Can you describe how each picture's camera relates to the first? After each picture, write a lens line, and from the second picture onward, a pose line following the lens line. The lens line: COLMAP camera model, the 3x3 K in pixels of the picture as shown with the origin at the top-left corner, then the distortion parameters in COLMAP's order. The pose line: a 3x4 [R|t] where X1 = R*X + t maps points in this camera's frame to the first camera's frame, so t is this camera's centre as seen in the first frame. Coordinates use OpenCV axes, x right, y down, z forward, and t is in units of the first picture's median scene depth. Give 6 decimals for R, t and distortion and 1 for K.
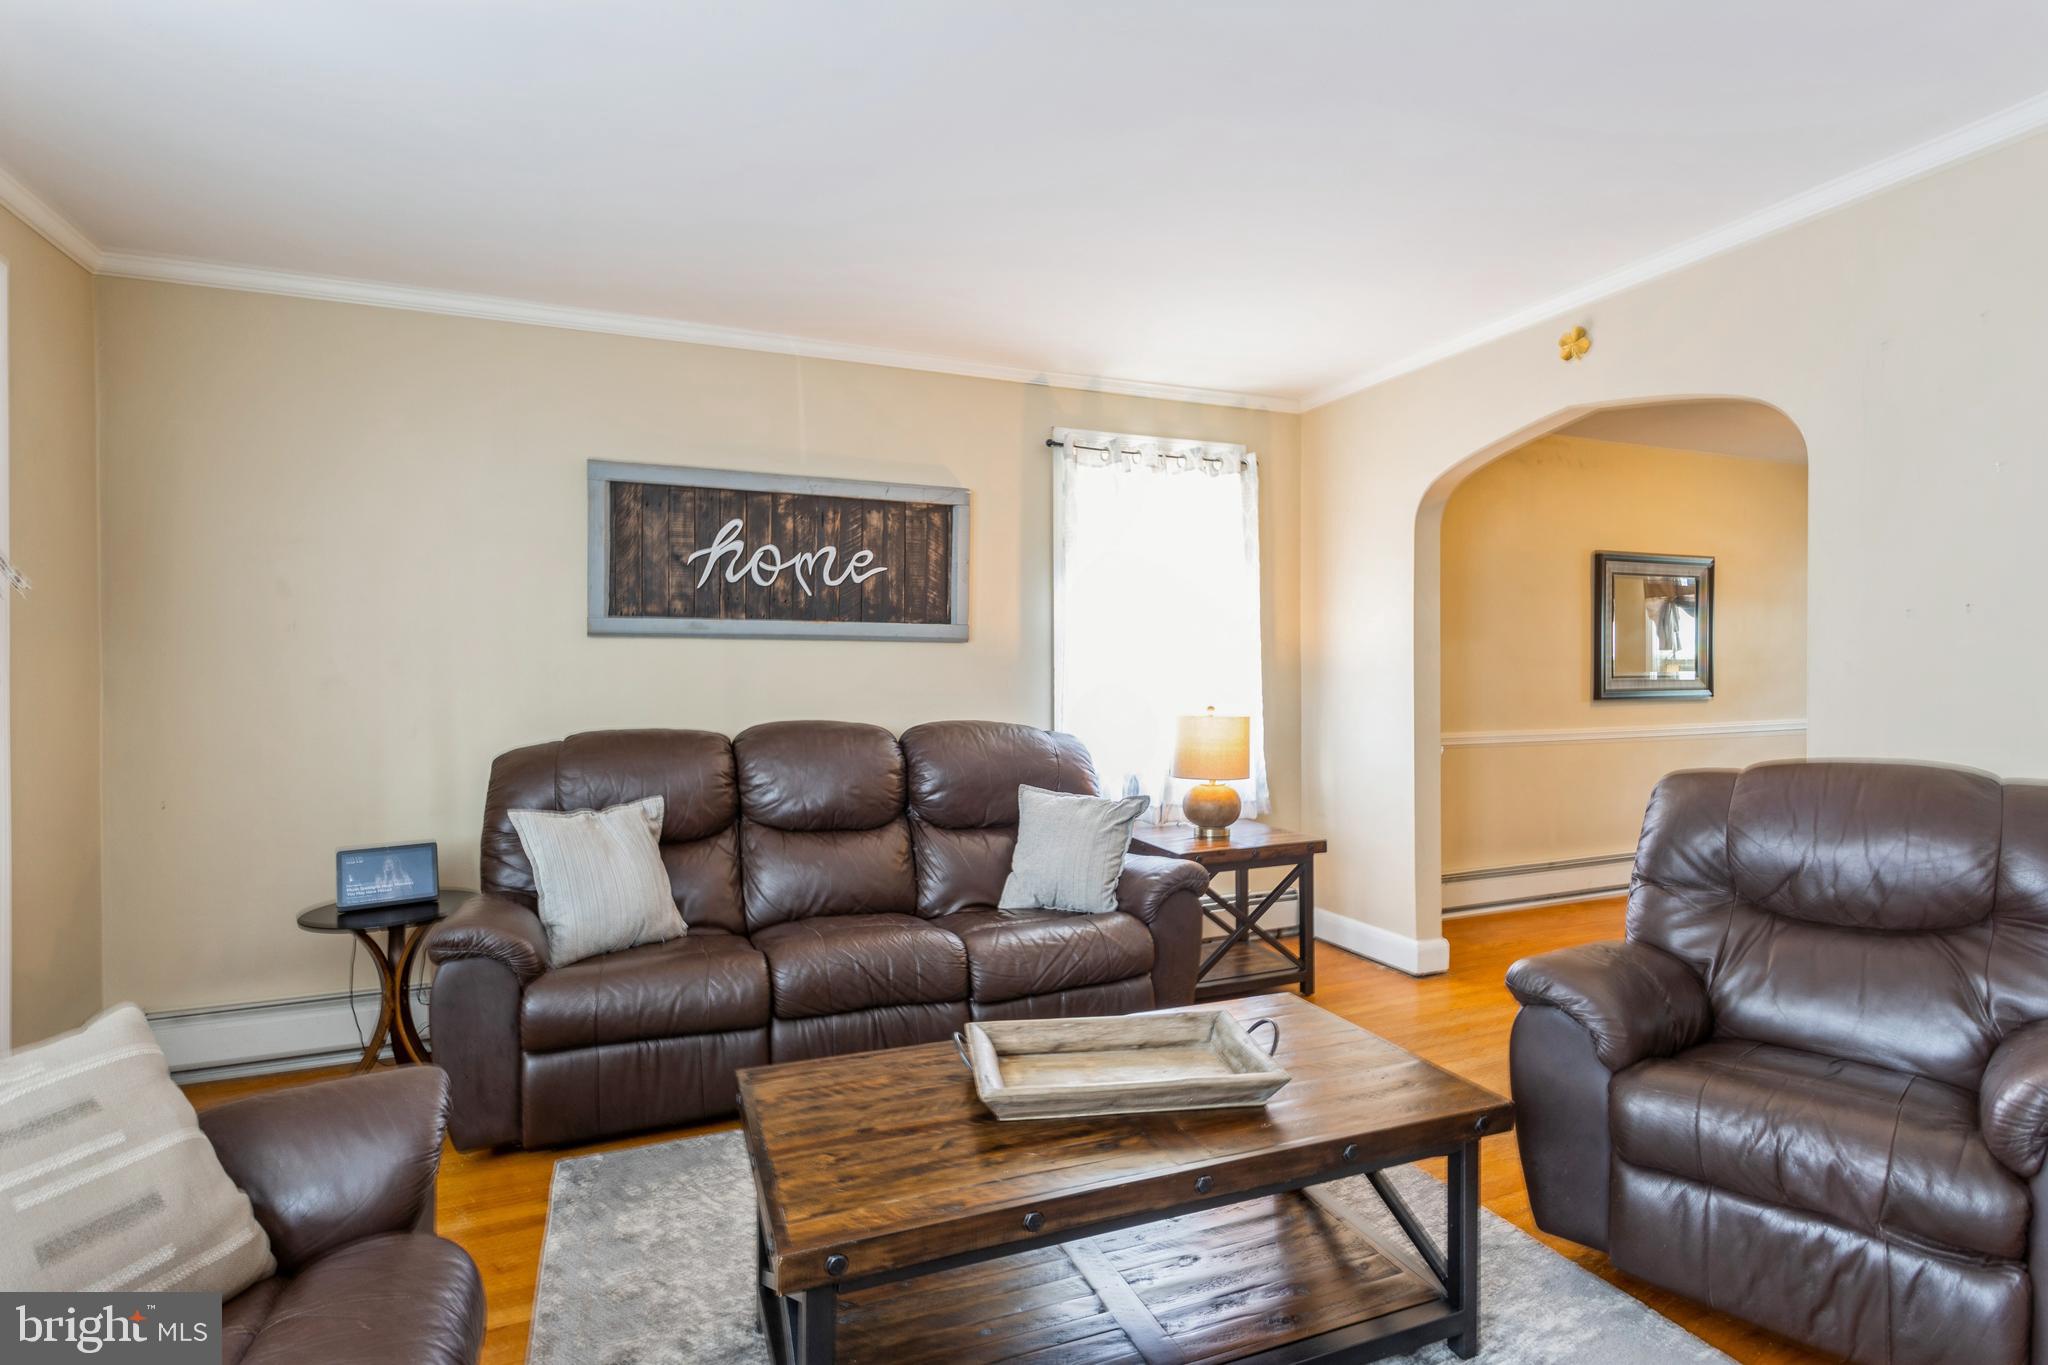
lens RADIAL K [[988.7, 0, 1023.5], [0, 988.7, 675.3], [0, 0, 1]] dist [0.016627, 0.000286]
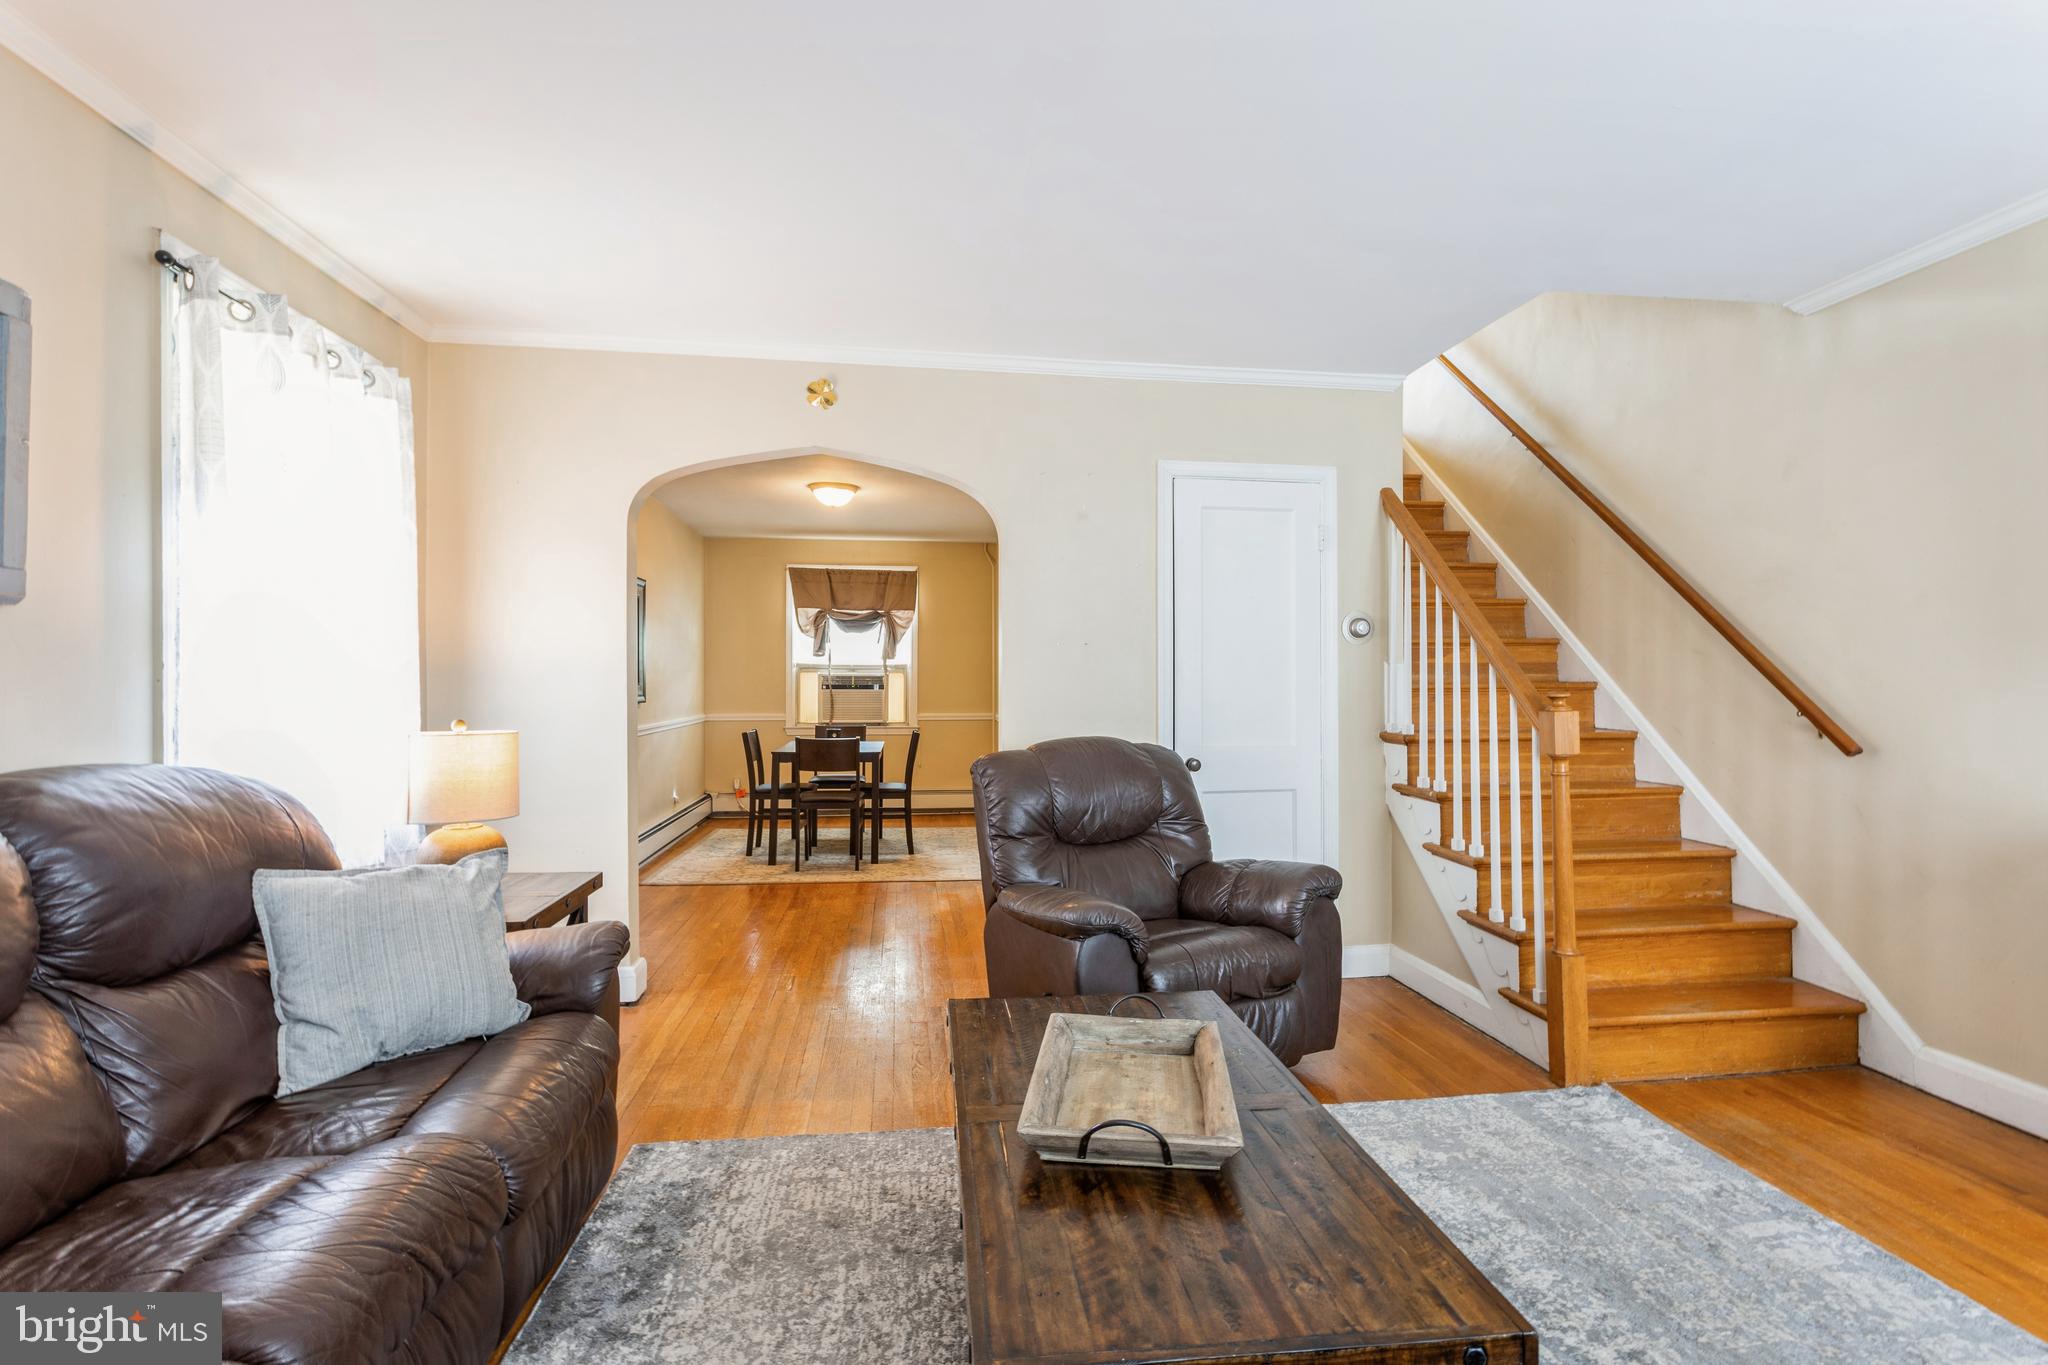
lens RADIAL K [[988.7, 0, 1021.3], [0, 988.7, 685.2], [0, 0, 1]] dist [0.016627, 0.000286]
pose [[0.268329, 0.005528, 0.963311, -0.452051], [-0.004519, 0.999980, -0.004479, 0.007077], [-0.963317, -0.003151, 0.268349, 0.448566]]
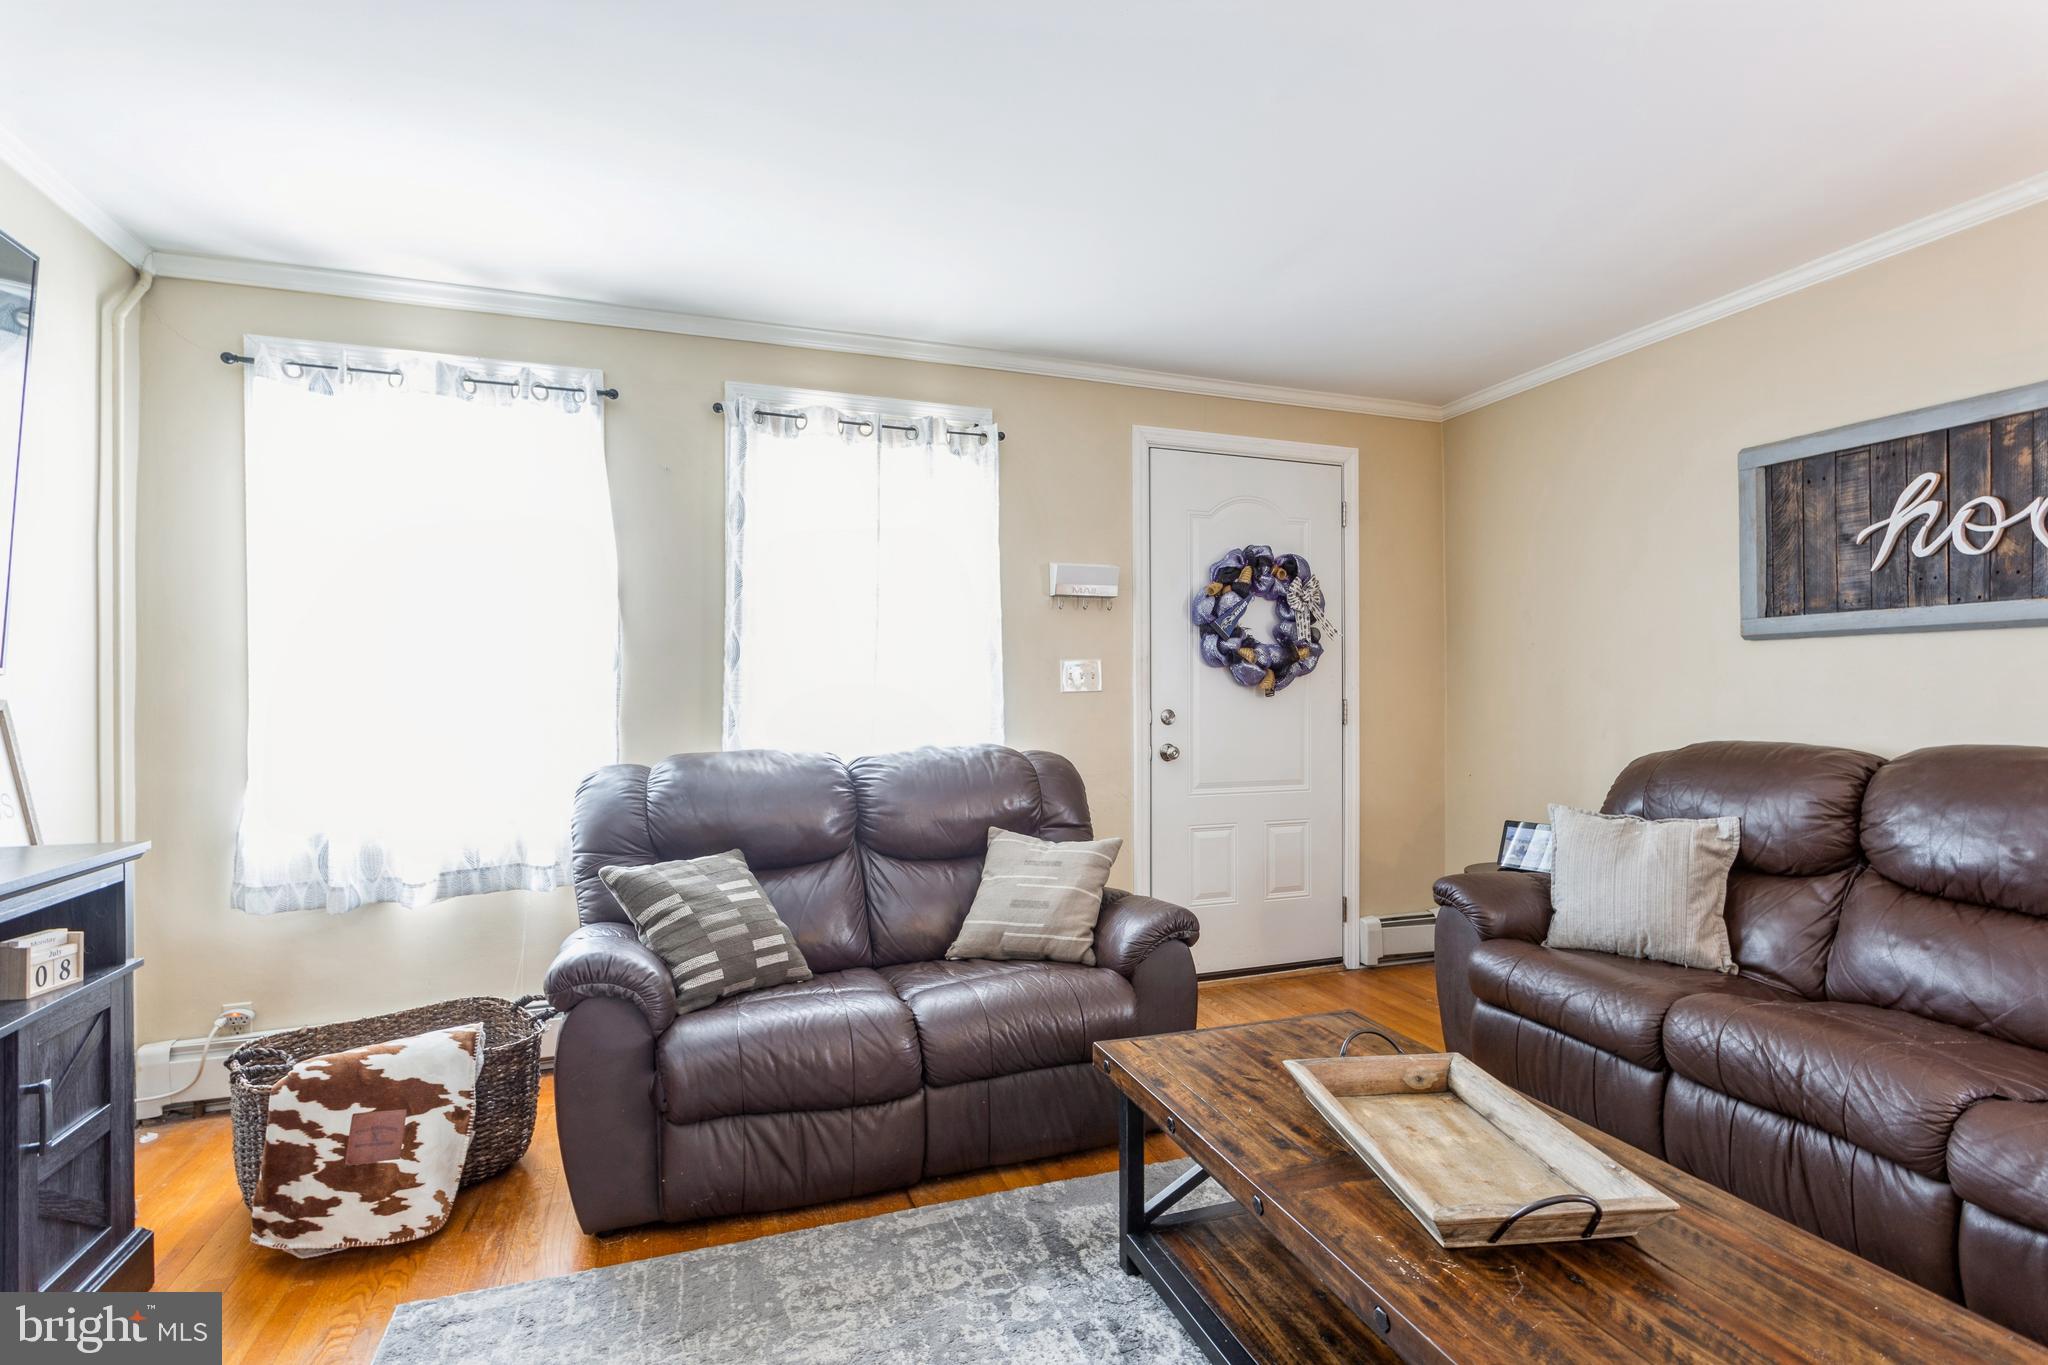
lens RADIAL K [[988.7, 0, 1025.0], [0, 988.7, 695.0], [0, 0, 1]] dist [0.016627, 0.000286]
pose [[-0.055538, 0.005734, -0.998440, 0.512816], [0.005859, 0.999968, 0.005417, 0.002806], [0.998439, -0.005549, -0.055570, 0.365083]]
